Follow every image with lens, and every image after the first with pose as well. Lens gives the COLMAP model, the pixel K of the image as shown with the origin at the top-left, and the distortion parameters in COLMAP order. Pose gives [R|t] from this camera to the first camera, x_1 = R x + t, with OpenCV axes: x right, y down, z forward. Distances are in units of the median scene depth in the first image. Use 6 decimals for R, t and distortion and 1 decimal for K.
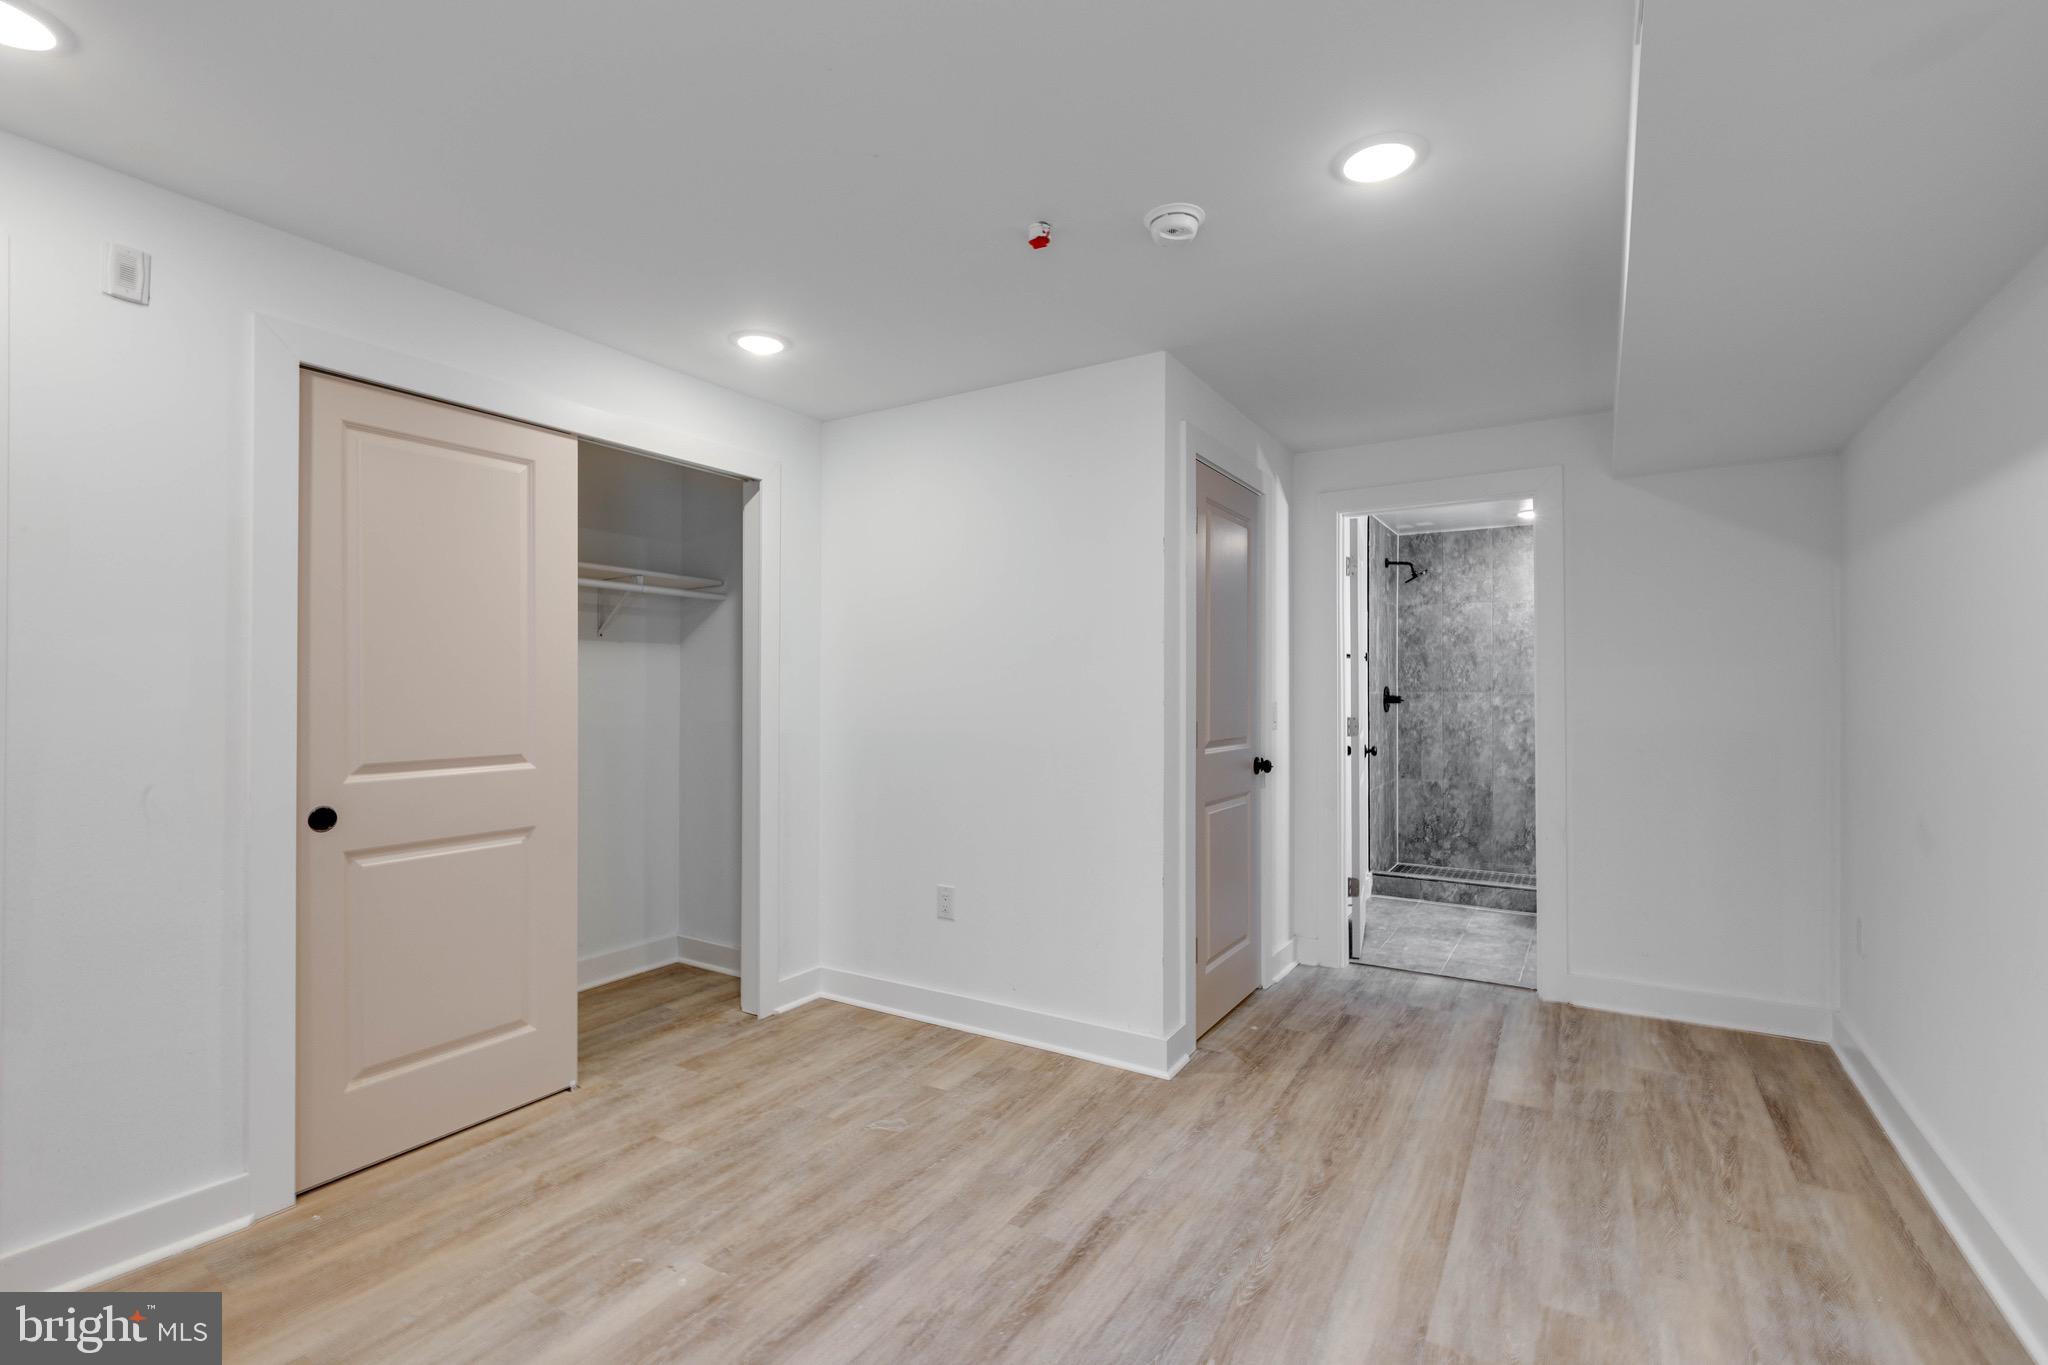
lens RADIAL K [[920.2, 0, 1024.0], [0, 920.2, 682.5], [0, 0, 1]] dist [-0.001442, -0.000255]
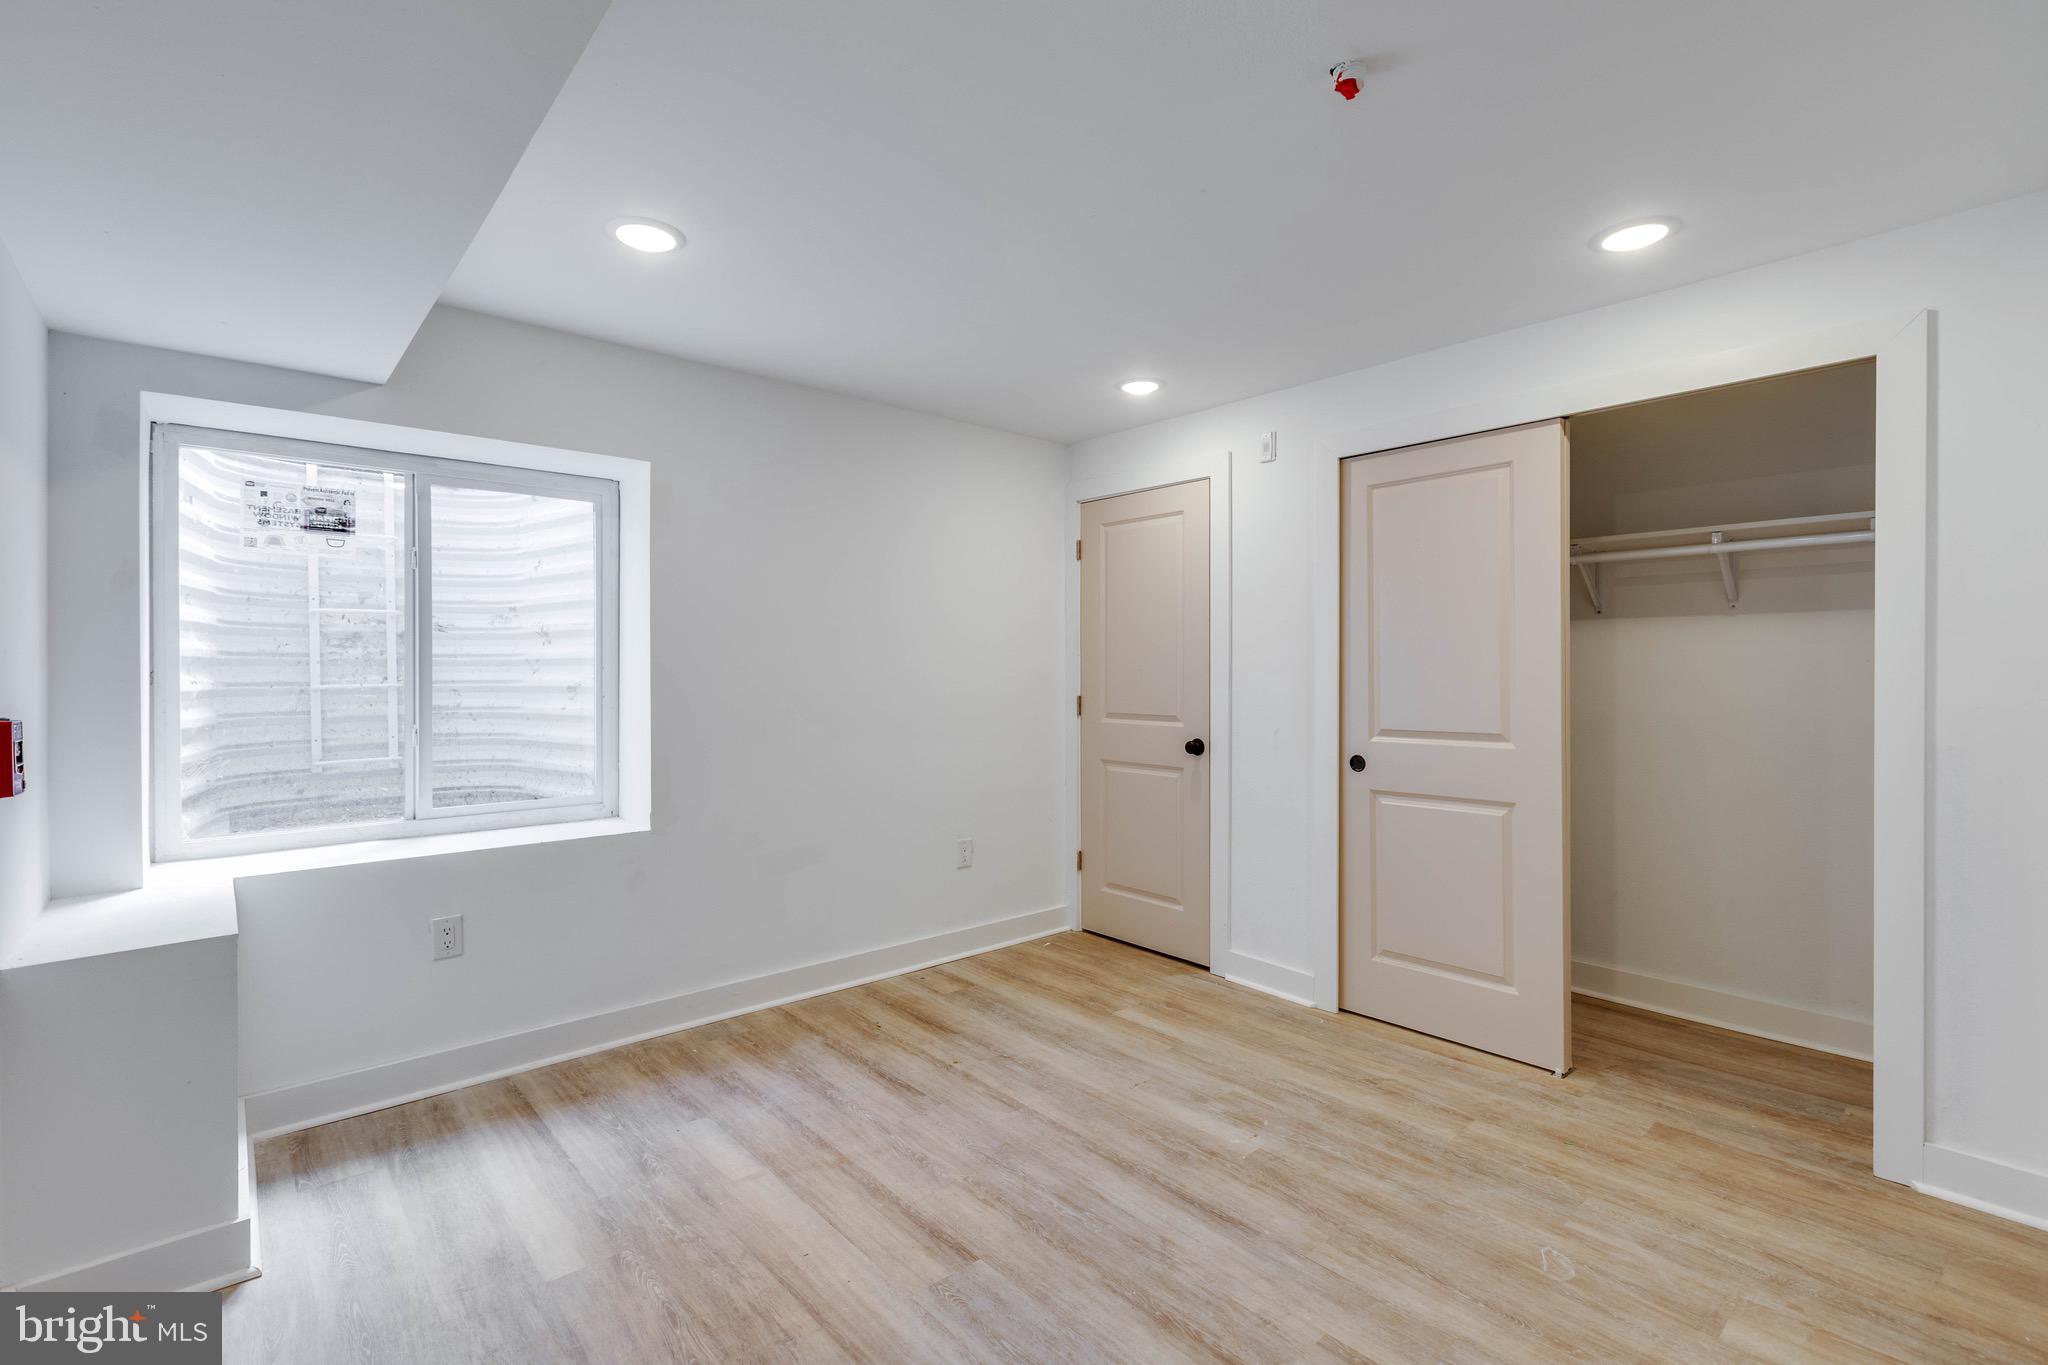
lens RADIAL K [[920.2, 0, 1024.0], [0, 920.2, 682.5], [0, 0, 1]] dist [-0.001442, -0.000255]
pose [[-0.299640, 0.011255, -0.953986, 0.713877], [0.013043, 0.999885, 0.007700, 0.000162], [0.953963, -0.010136, -0.299753, 0.850821]]
